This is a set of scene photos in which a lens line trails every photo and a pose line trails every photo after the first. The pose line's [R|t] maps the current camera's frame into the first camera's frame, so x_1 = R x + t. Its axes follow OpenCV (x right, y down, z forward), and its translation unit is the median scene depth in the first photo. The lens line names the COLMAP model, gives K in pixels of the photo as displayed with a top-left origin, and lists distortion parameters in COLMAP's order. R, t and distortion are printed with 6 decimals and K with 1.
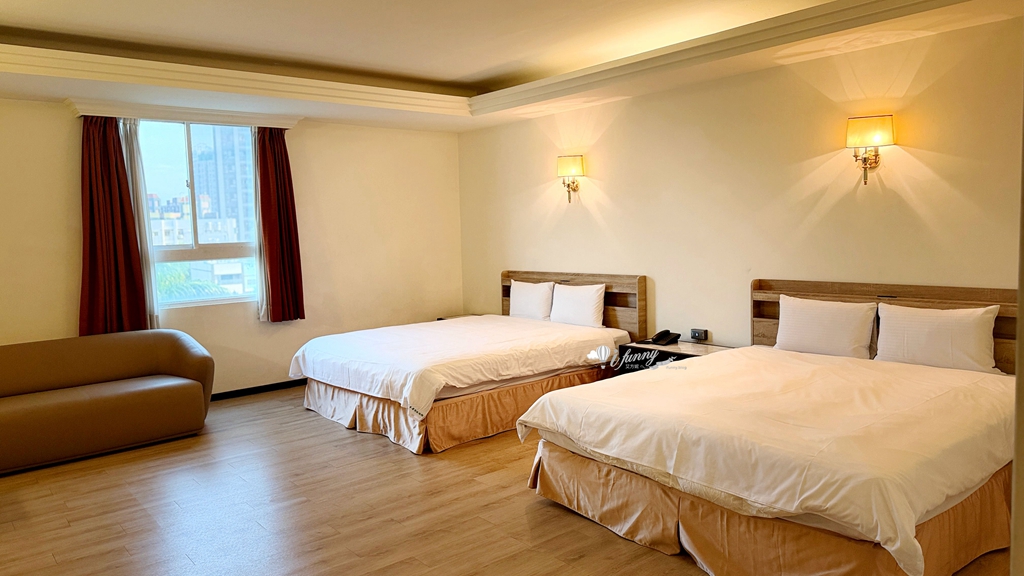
lens RADIAL K [[704.2, 0, 516.1], [0, 704.2, 282.9], [0, 0, 1]] dist [0.124539, -0.220063]
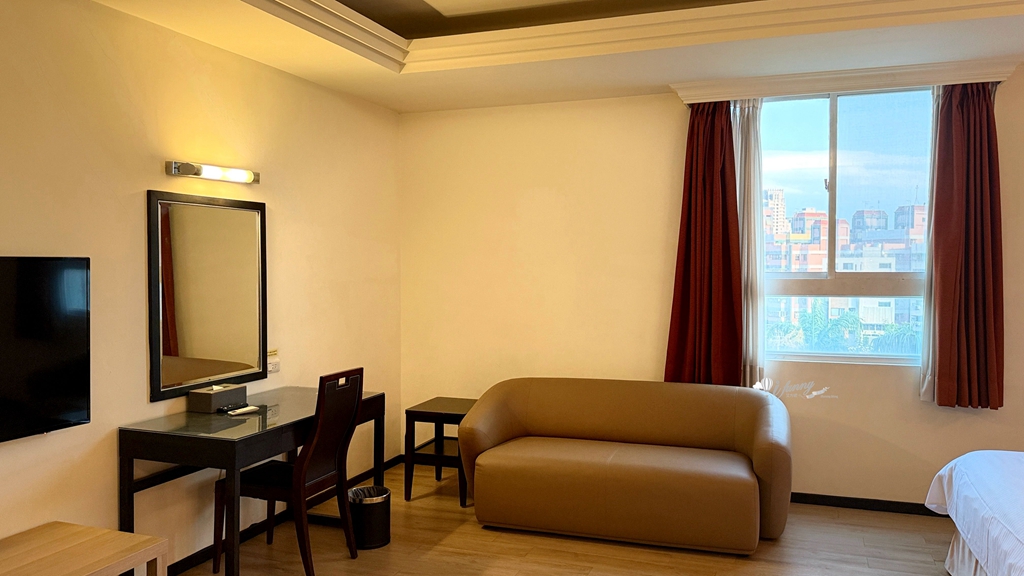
lens RADIAL K [[803.2, 0, 512.0], [0, 803.2, 288.0], [0, 0, 1]] dist [0.006866, 0.003596]
pose [[0.488851, 0.059250, -0.870353, 0.083039], [-0.082027, 0.996393, 0.021758, -0.034995], [0.868502, 0.060756, 0.491947, 0.407880]]
